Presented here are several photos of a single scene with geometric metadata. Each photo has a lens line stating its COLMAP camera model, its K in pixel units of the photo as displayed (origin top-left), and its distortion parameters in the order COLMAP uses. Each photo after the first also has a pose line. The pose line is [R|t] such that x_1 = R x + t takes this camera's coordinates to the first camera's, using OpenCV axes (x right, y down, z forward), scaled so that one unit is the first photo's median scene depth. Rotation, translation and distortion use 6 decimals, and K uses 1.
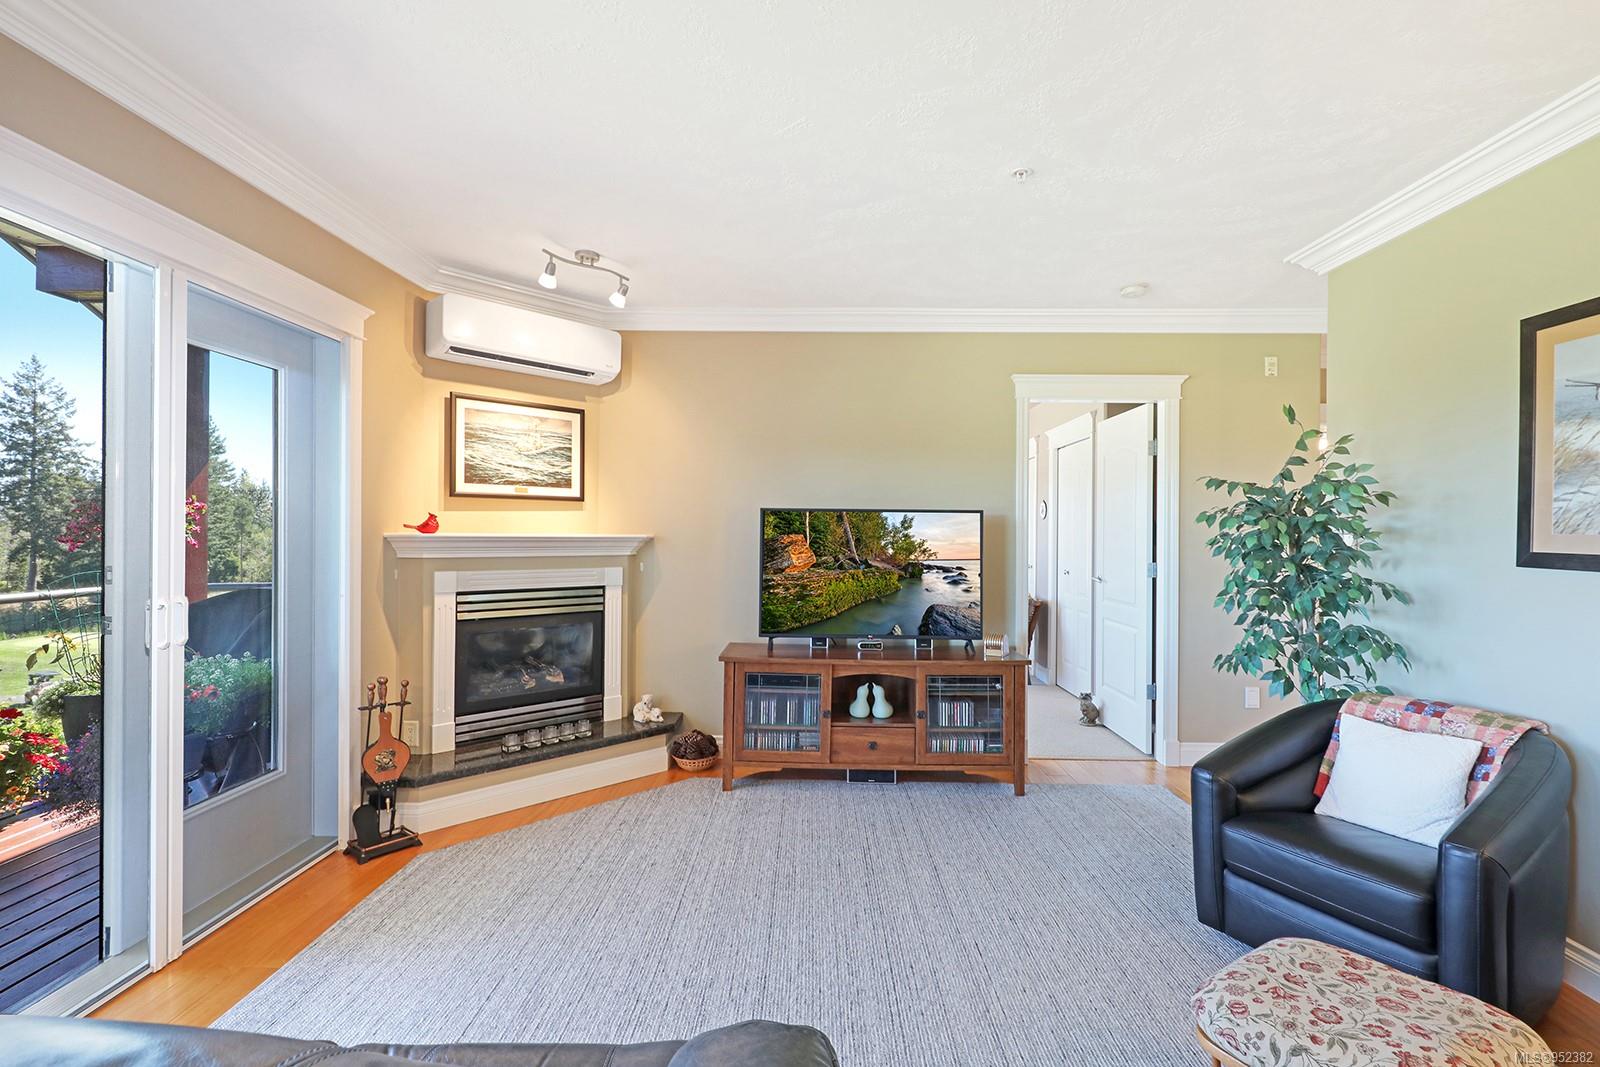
lens RADIAL K [[731.8, 0, 788.1], [0, 731.8, 532.1], [0, 0, 1]] dist [-0.002457, 0.002128]
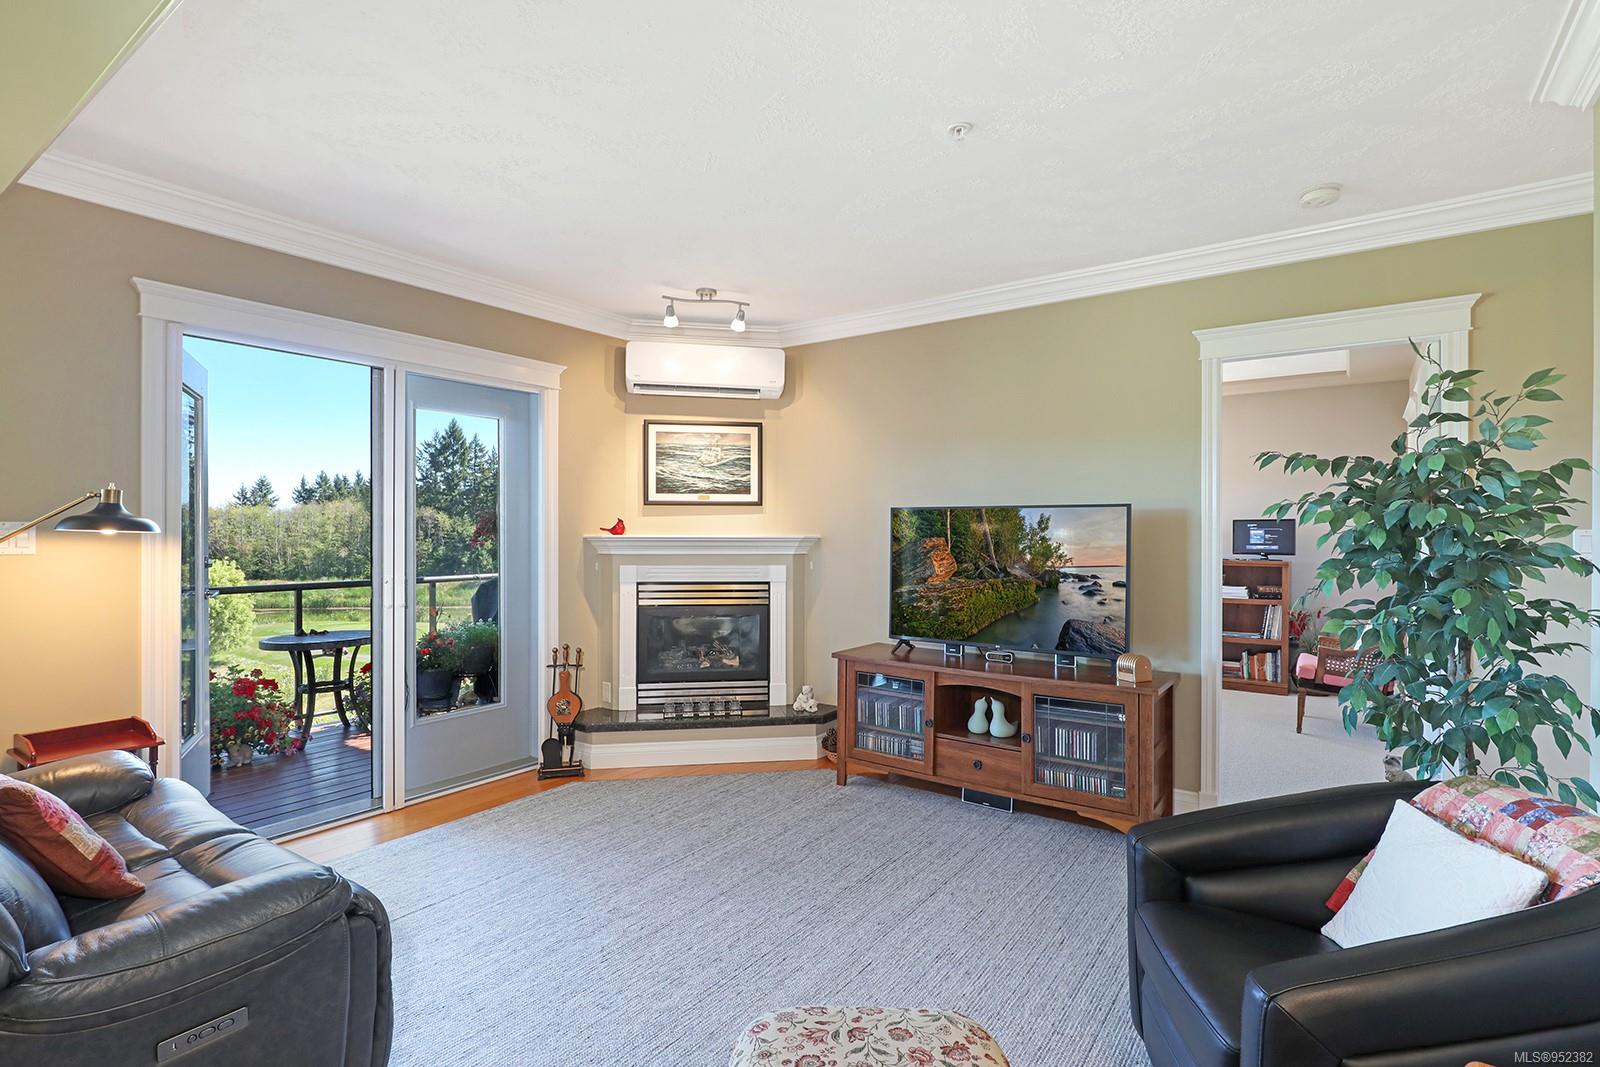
lens RADIAL K [[762.4, 0, 795.7], [0, 762.4, 534.9], [0, 0, 1]] dist [0.006778, -0.003014]
pose [[0.829585, -0.002823, -0.558373, 0.449640], [0.003415, 0.999994, 0.000019, 0.002761], [0.558369, -0.001923, 0.829590, 0.075284]]
